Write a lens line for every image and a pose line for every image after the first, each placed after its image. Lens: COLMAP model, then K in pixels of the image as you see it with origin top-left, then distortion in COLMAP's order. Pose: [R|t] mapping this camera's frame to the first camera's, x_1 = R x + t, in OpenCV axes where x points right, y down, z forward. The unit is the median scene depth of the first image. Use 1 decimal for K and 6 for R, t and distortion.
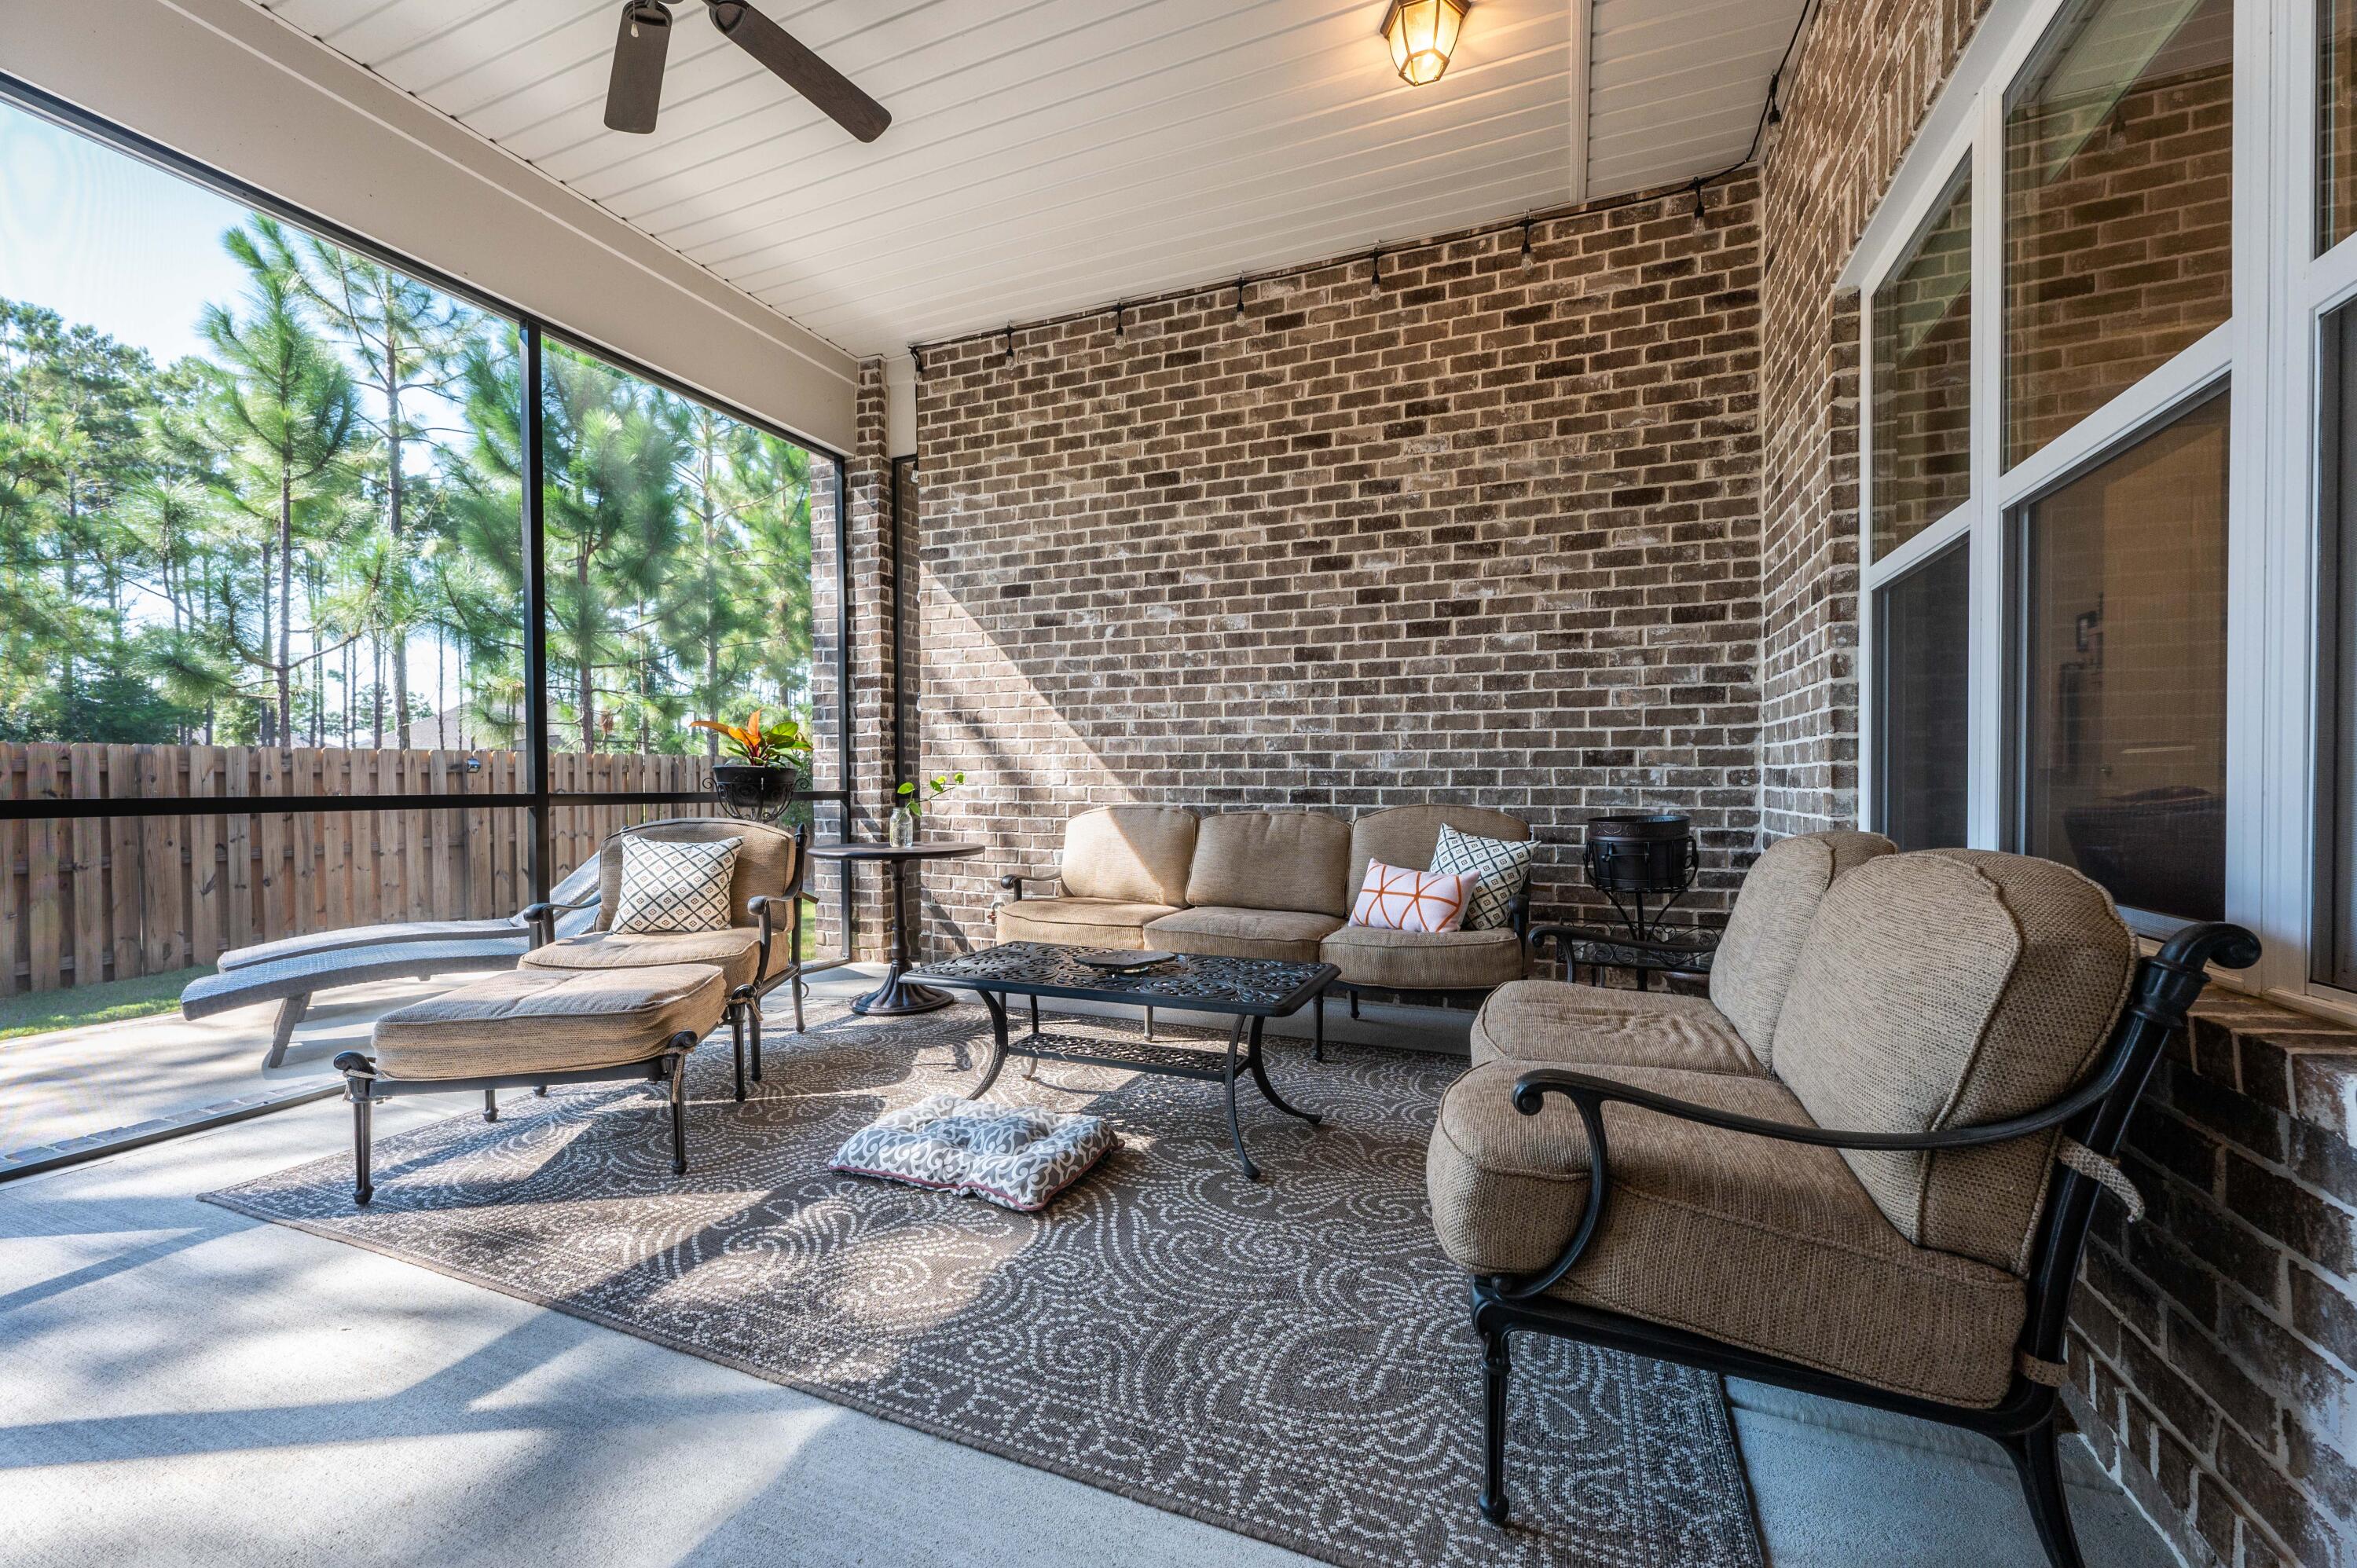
lens RADIAL K [[918.6, 0, 1186.8], [0, 918.6, 791.1], [0, 0, 1]] dist [0.001320, 0.000251]
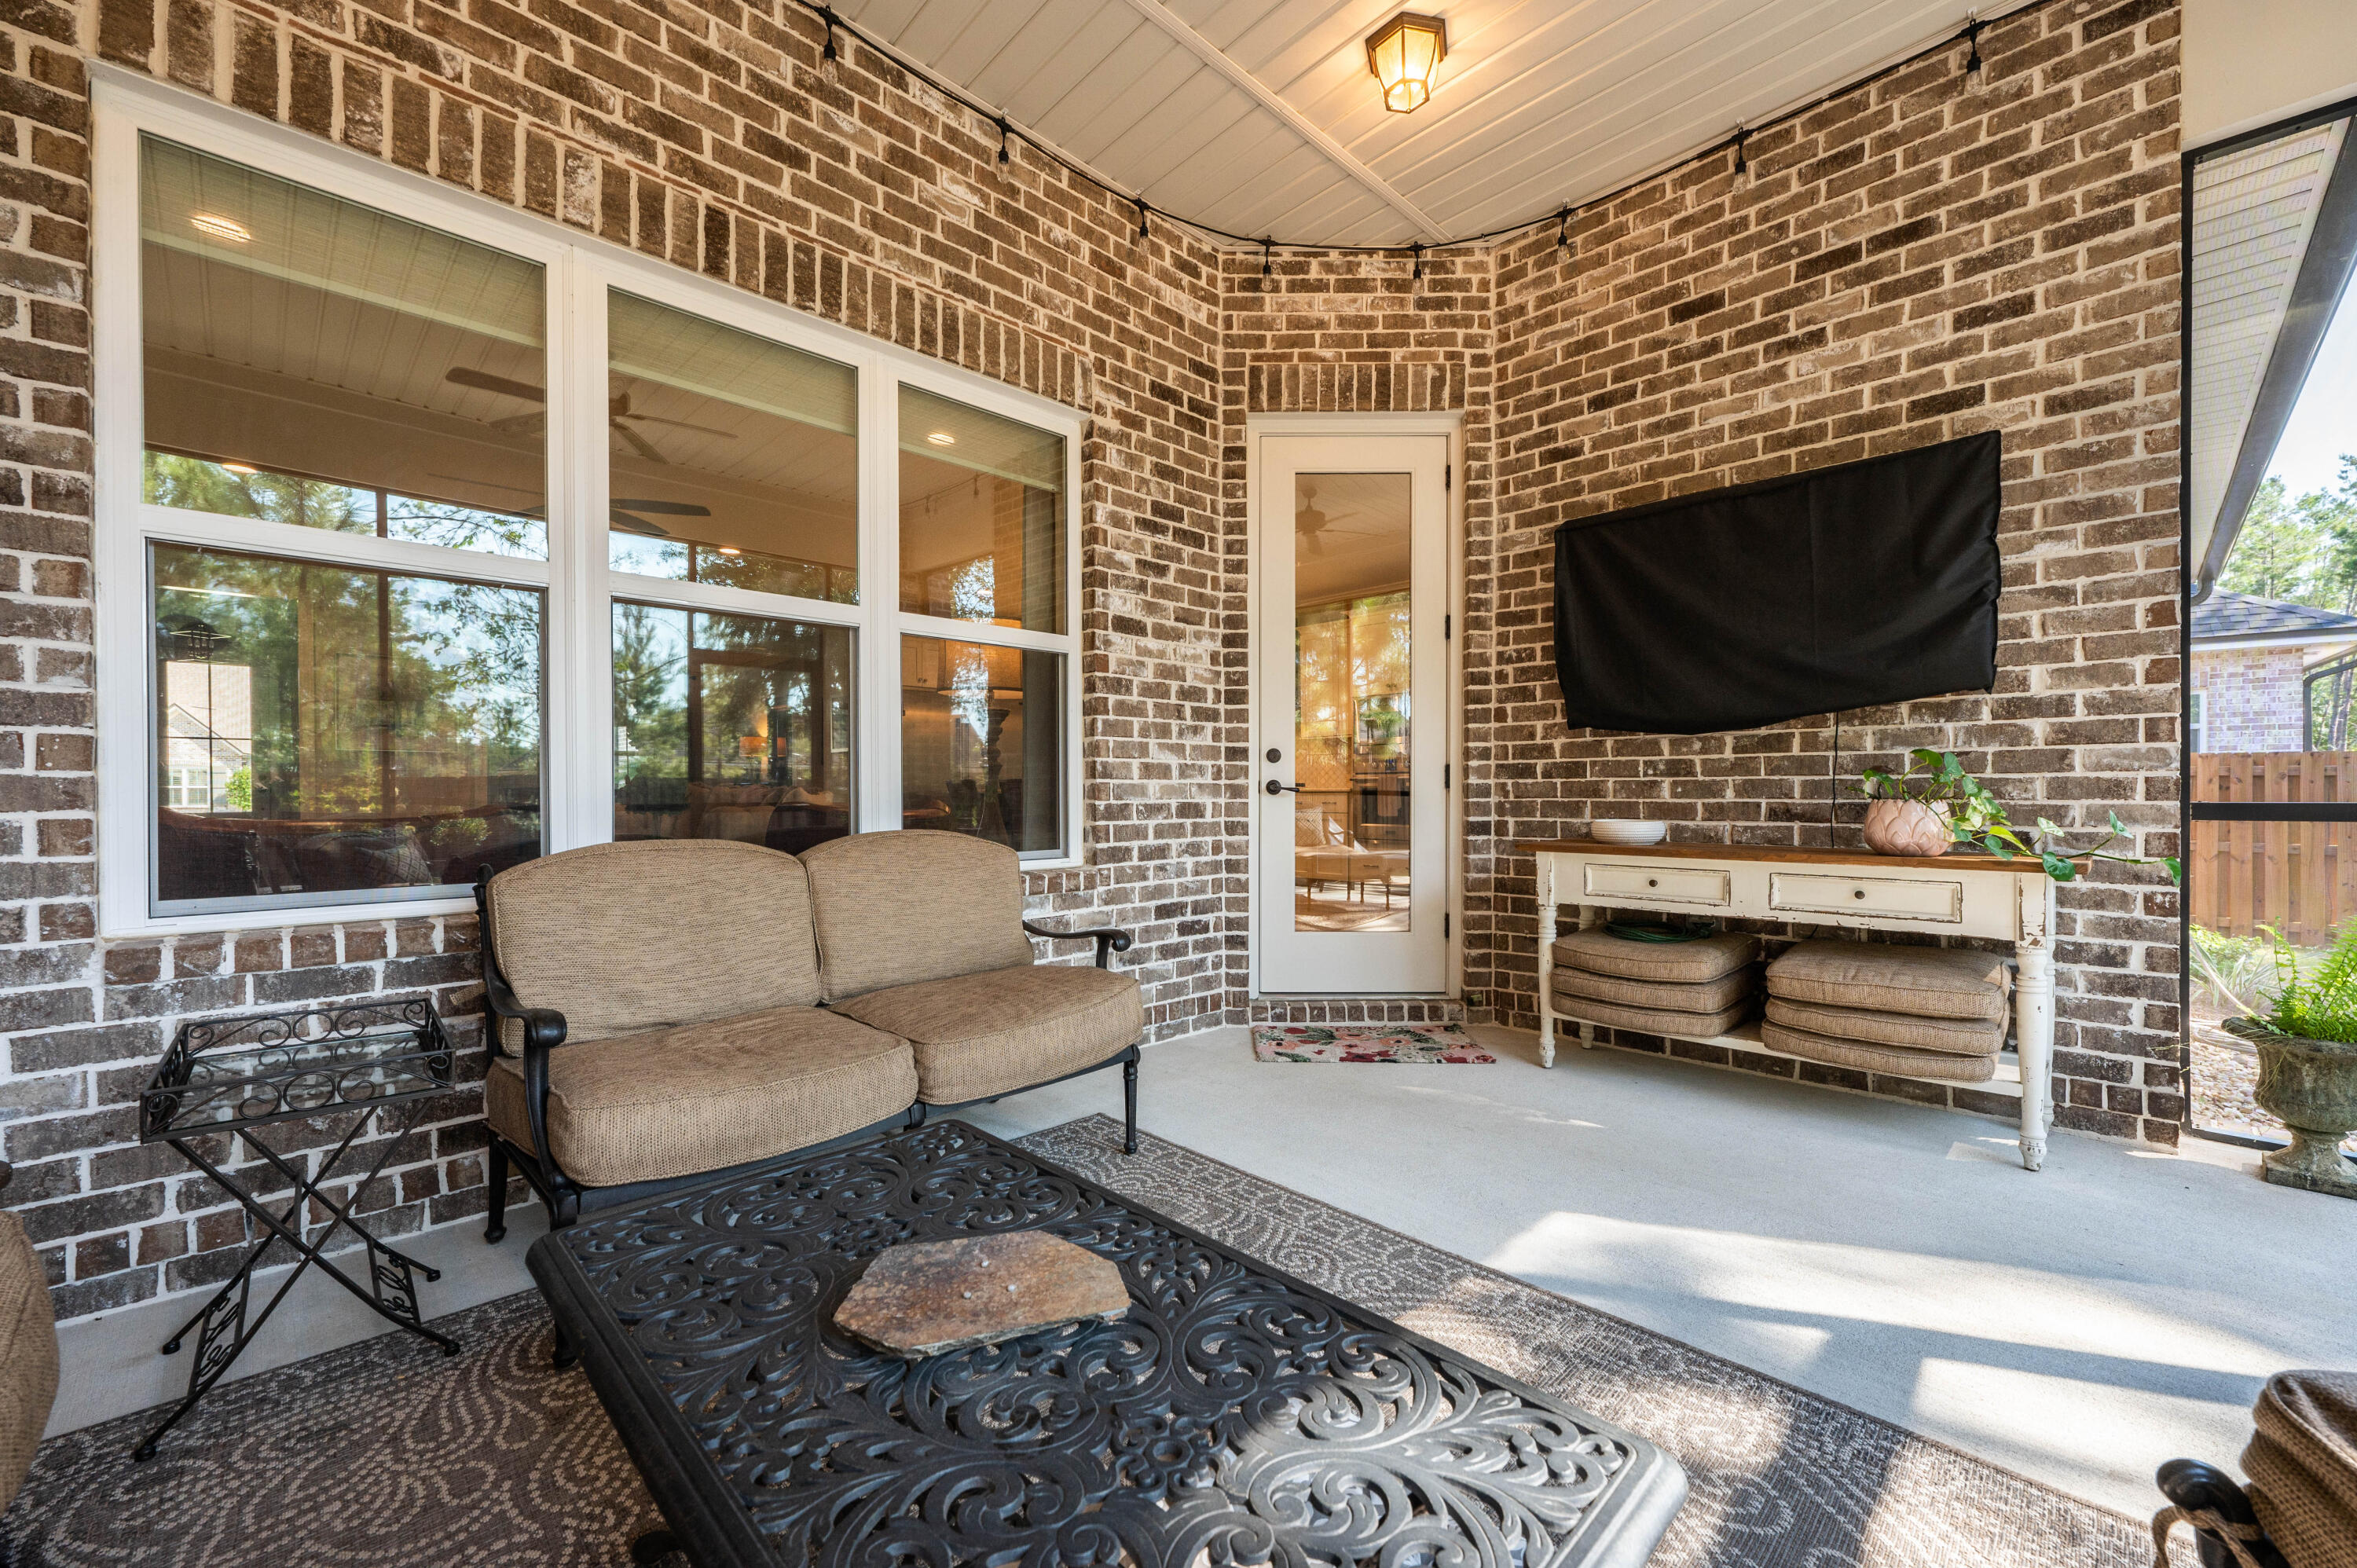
lens RADIAL K [[918.6, 0, 1181.8], [0, 918.6, 793.4], [0, 0, 1]] dist [0.001320, 0.000251]
pose [[-0.911429, 0.017027, 0.411104, -0.482515], [0.018886, 0.999822, 0.000461, -0.016200], [-0.411023, 0.008184, -0.911588, 2.161554]]
